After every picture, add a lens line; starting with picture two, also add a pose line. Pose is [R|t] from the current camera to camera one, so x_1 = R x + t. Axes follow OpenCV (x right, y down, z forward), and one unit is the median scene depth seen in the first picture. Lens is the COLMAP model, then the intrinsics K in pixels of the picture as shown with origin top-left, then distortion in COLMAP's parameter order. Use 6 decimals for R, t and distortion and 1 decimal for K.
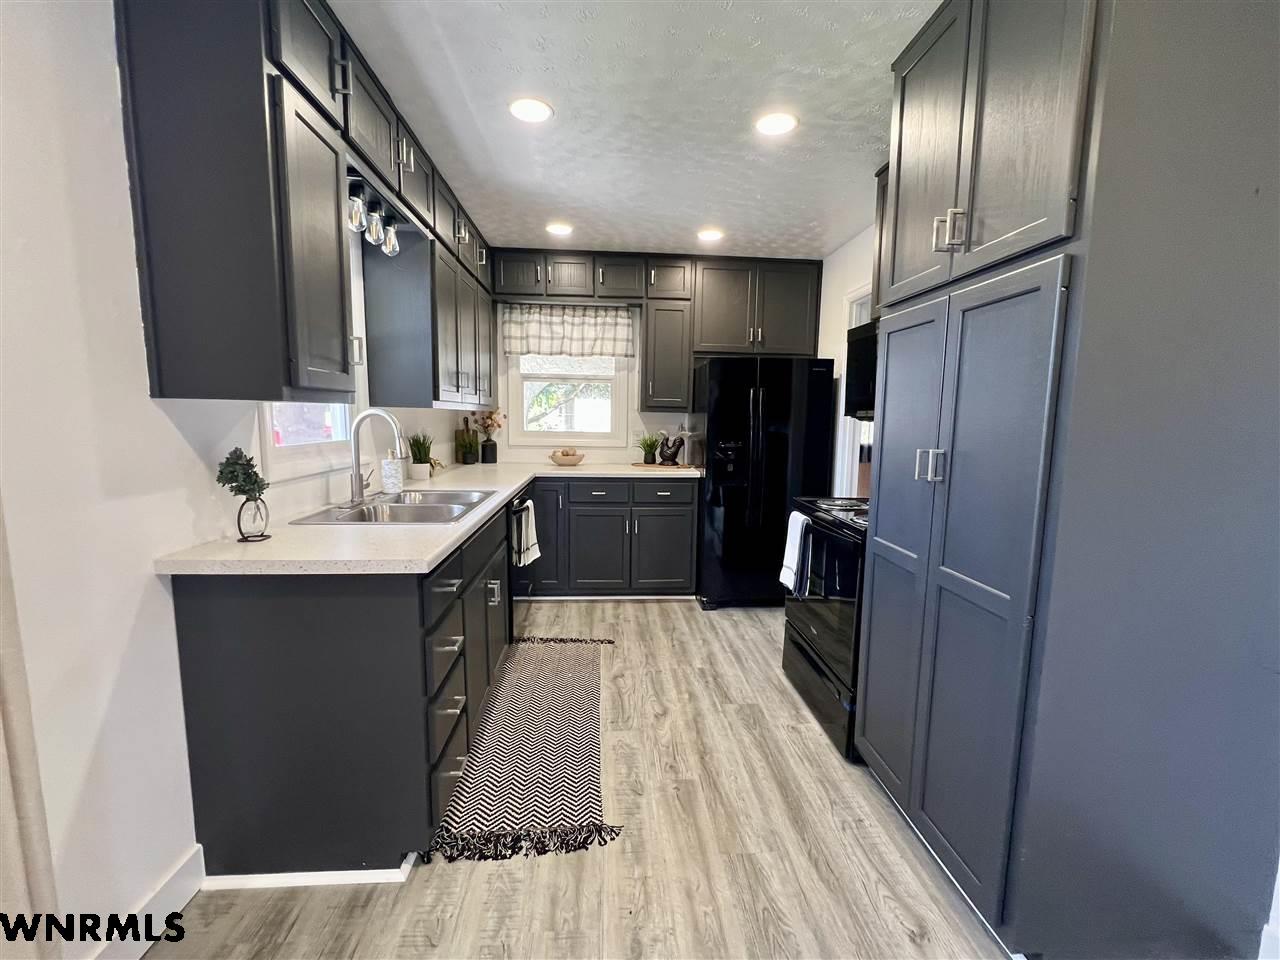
lens RADIAL K [[550.7, 0, 639.5], [0, 550.7, 484.3], [0, 0, 1]] dist [-0.001783, 0.000588]
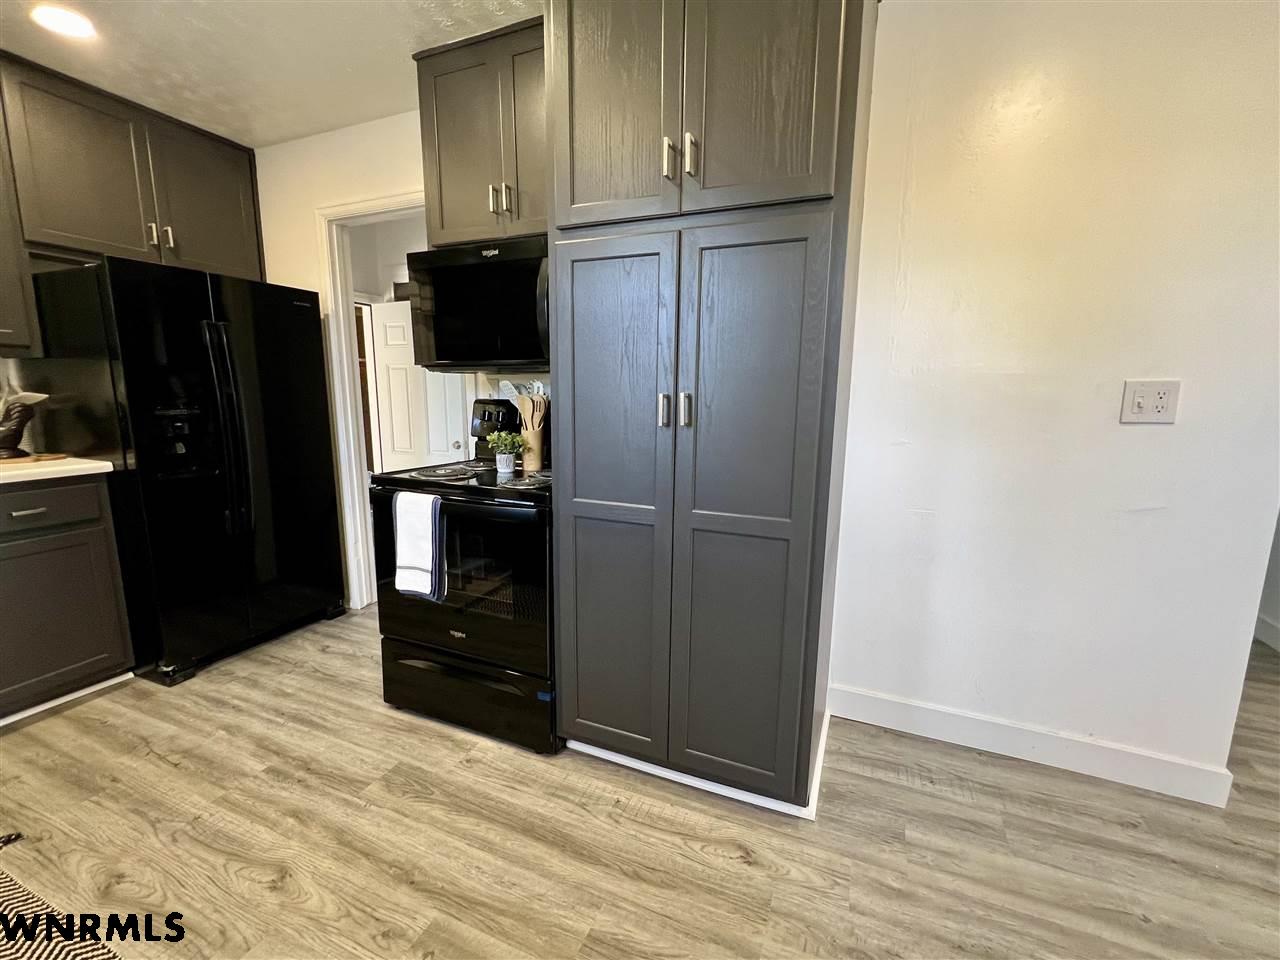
lens RADIAL K [[550.7, 0, 643.9], [0, 550.7, 485.1], [0, 0, 1]] dist [-0.001783, 0.000588]
pose [[0.449342, -0.158289, 0.879225, -0.173065], [0.104444, 0.986737, 0.124267, -0.013683], [-0.887234, 0.035991, 0.459914, 0.290534]]
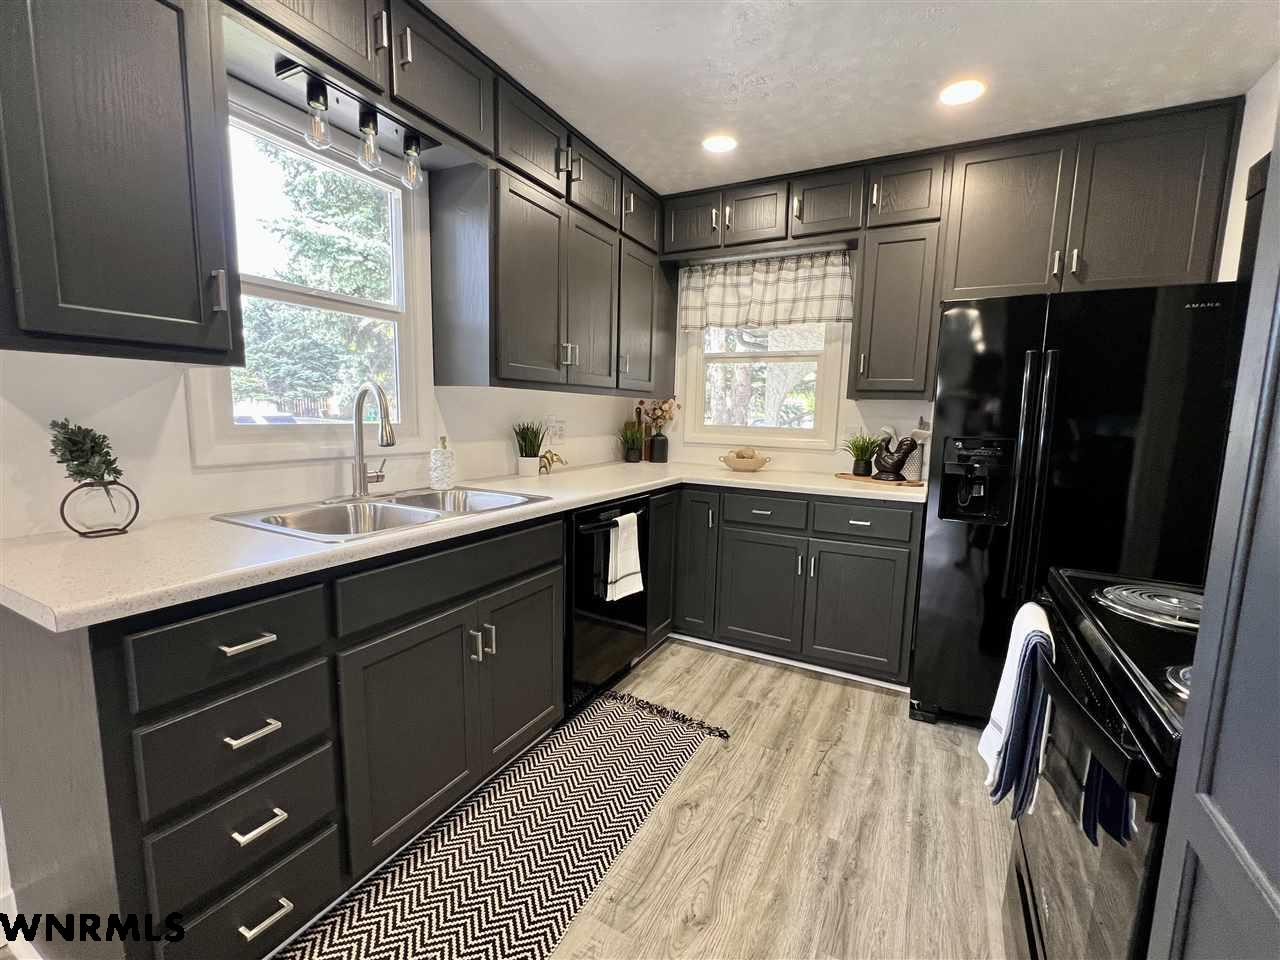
lens RADIAL K [[550.7, 0, 640.6], [0, 550.7, 482.6], [0, 0, 1]] dist [-0.001783, 0.000588]
pose [[0.847772, 0.072091, -0.525439, 0.191313], [-0.075169, 0.997050, 0.015514, -0.024496], [0.525007, 0.026344, 0.850690, 0.362754]]
